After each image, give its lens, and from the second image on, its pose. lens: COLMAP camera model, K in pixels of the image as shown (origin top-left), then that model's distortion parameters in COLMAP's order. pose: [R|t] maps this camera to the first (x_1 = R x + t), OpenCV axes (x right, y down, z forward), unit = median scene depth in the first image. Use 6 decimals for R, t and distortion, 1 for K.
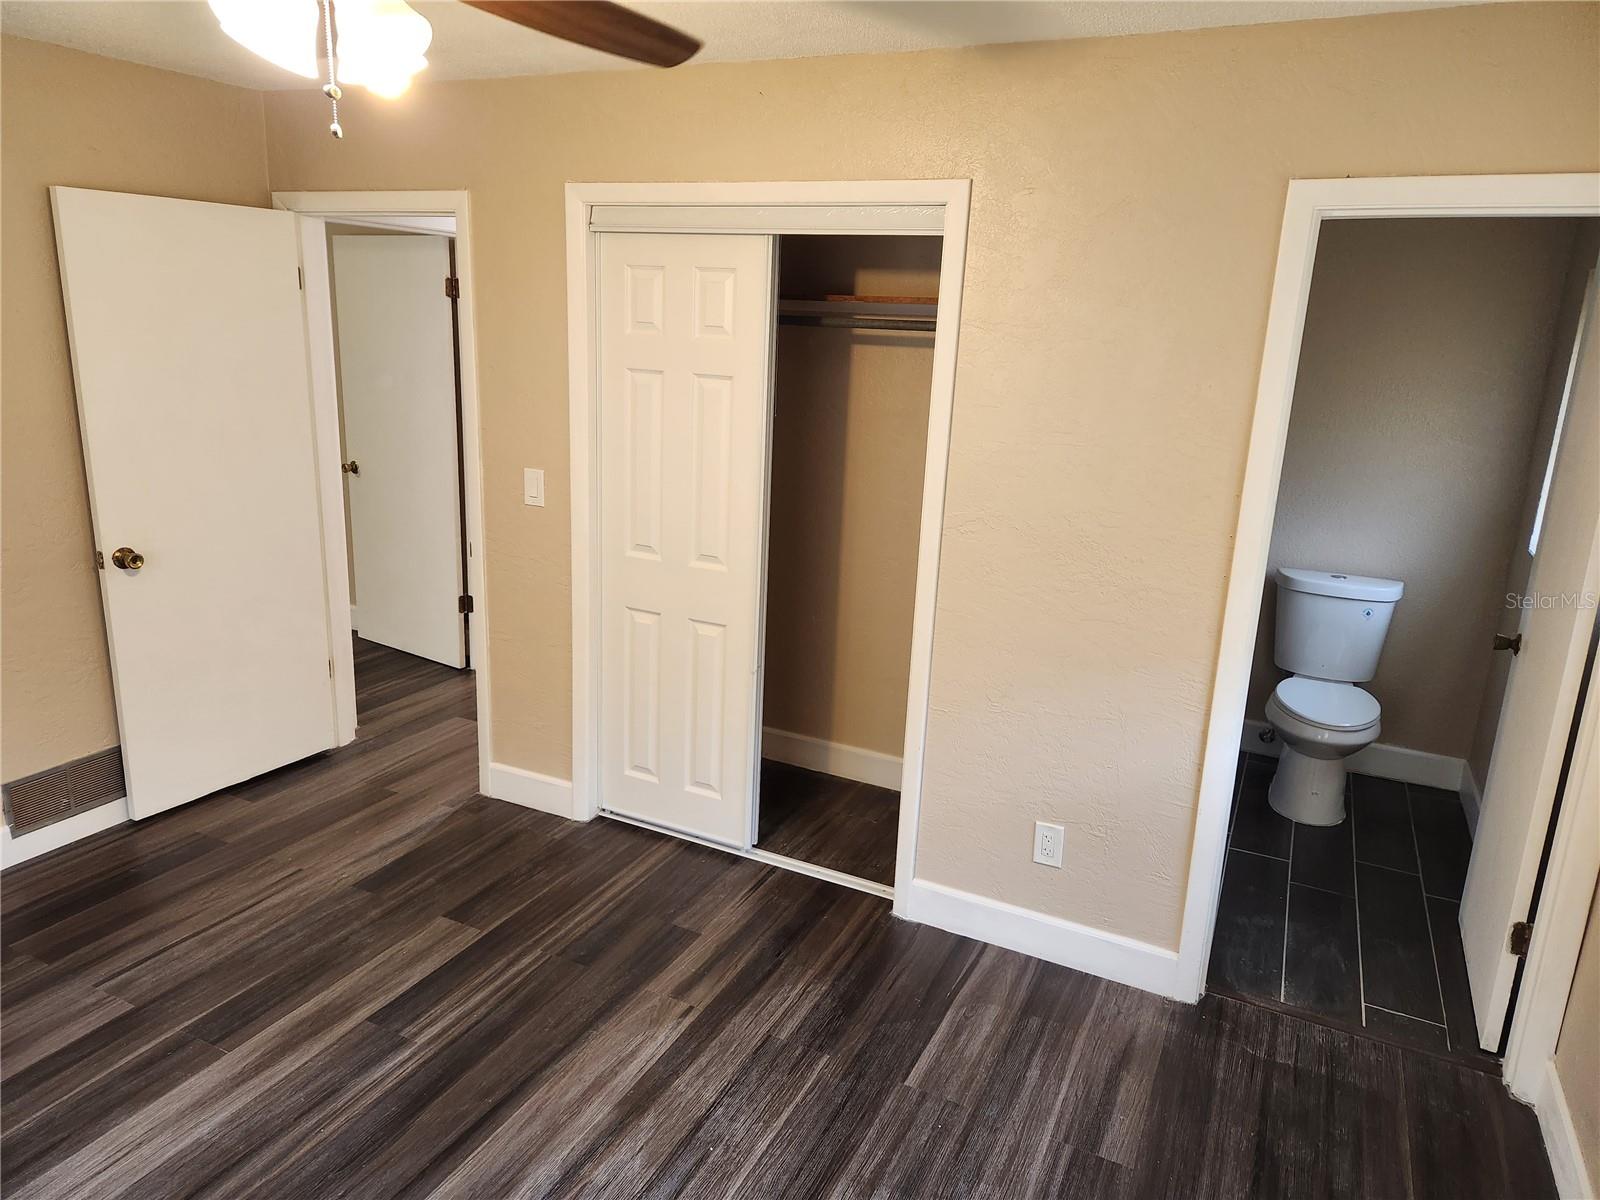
lens RADIAL K [[1068.7, 0, 813.8], [0, 1068.7, 587.6], [0, 0, 1]] dist [0.056492, -0.040772]
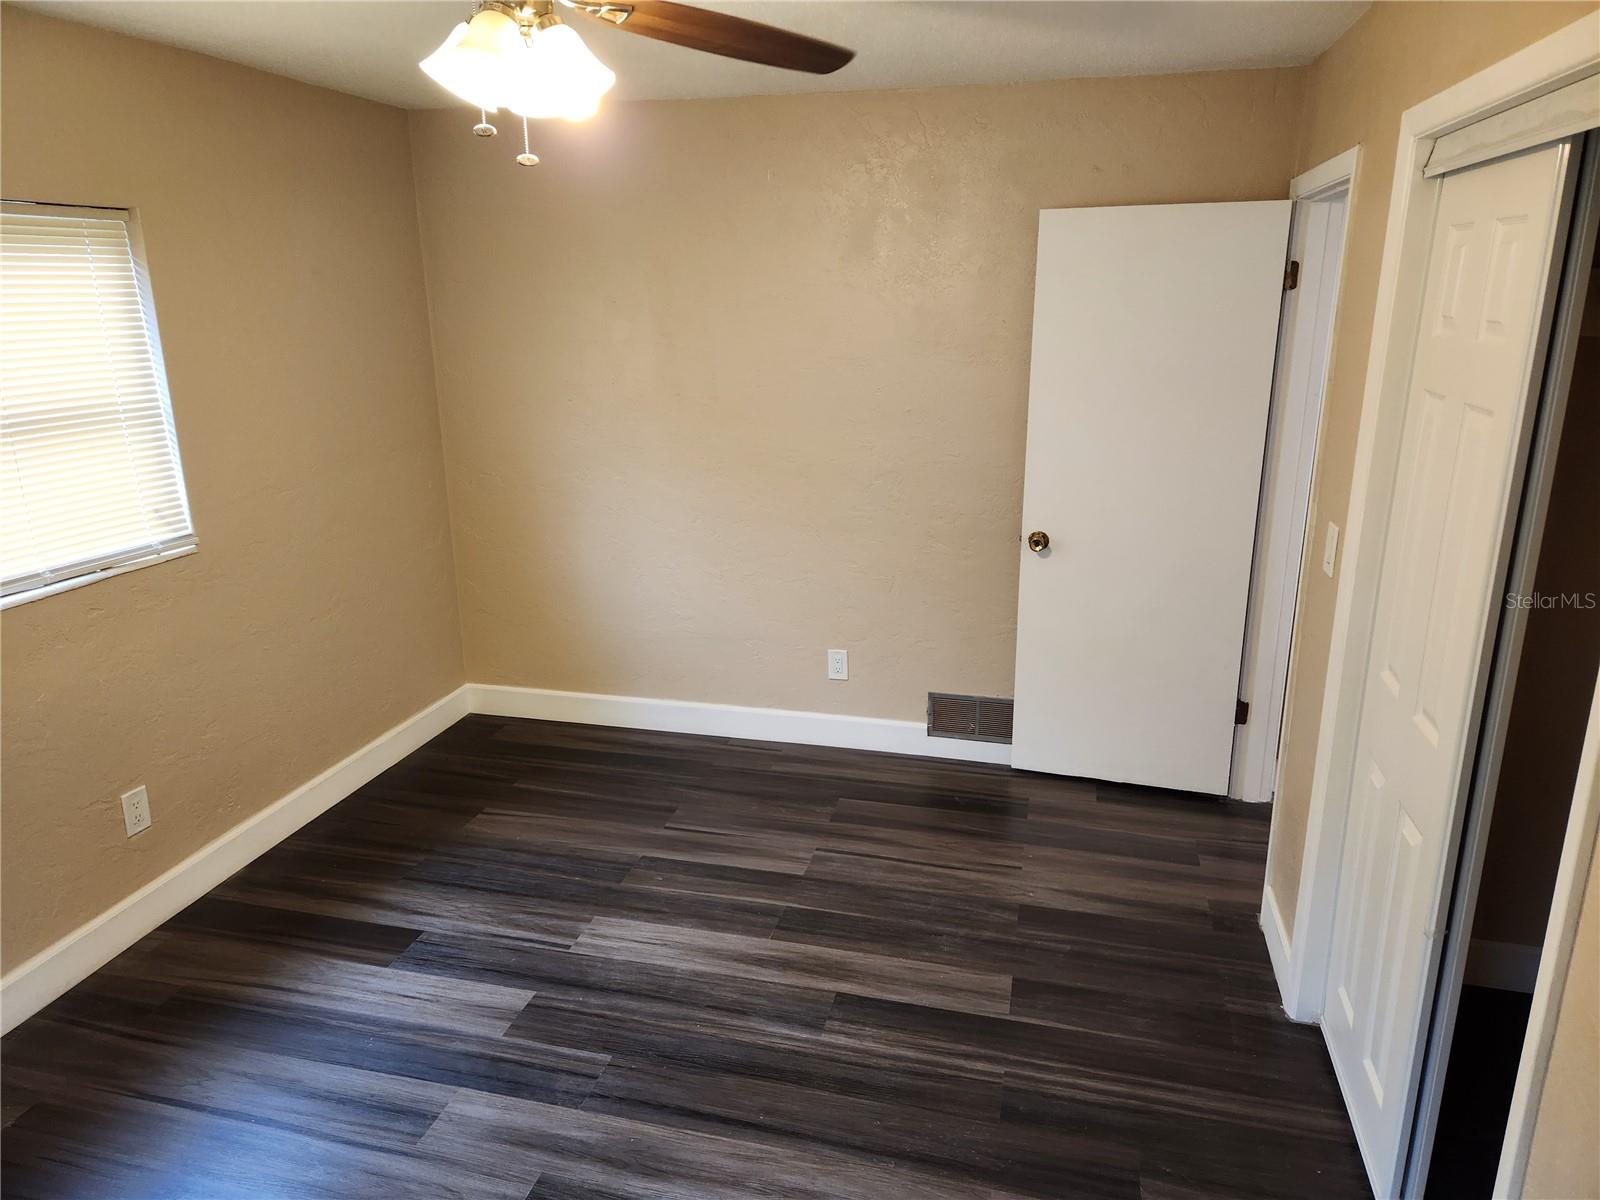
lens RADIAL K [[1068.7, 0, 793.8], [0, 1068.7, 592.5], [0, 0, 1]] dist [0.056492, -0.040772]
pose [[0.187364, 0.228389, -0.955371, 0.440111], [-0.226882, 0.956358, 0.184130, -0.139618], [0.955730, 0.182257, 0.231004, 0.586488]]
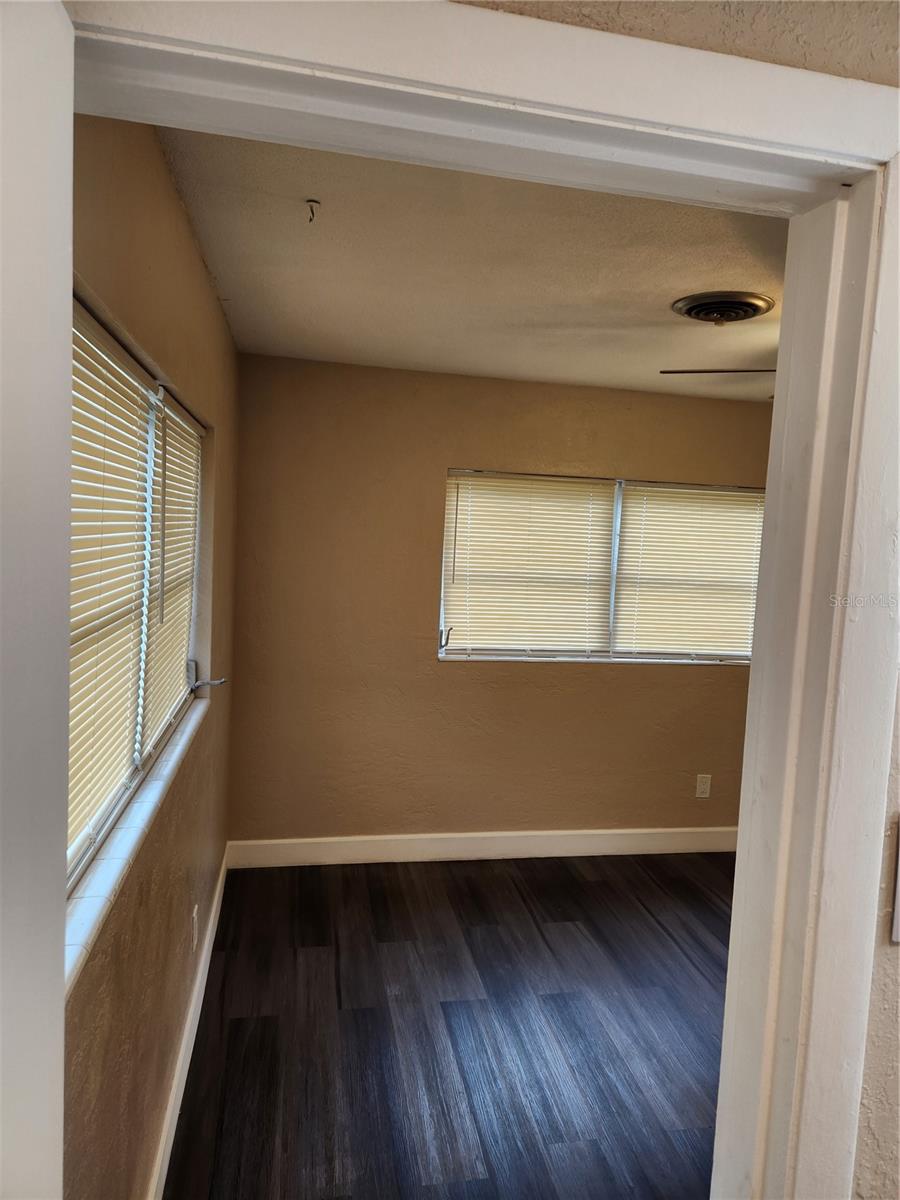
lens RADIAL K [[801.5, 0, 450.7], [0, 801.5, 602.3], [0, 0, 1]] dist [0.056492, -0.040772]
pose [[-0.808929, -0.019295, -0.587589, 0.601623], [-0.212136, 0.941708, 0.261122, -0.202298], [0.548299, 0.335878, -0.765868, 0.952230]]
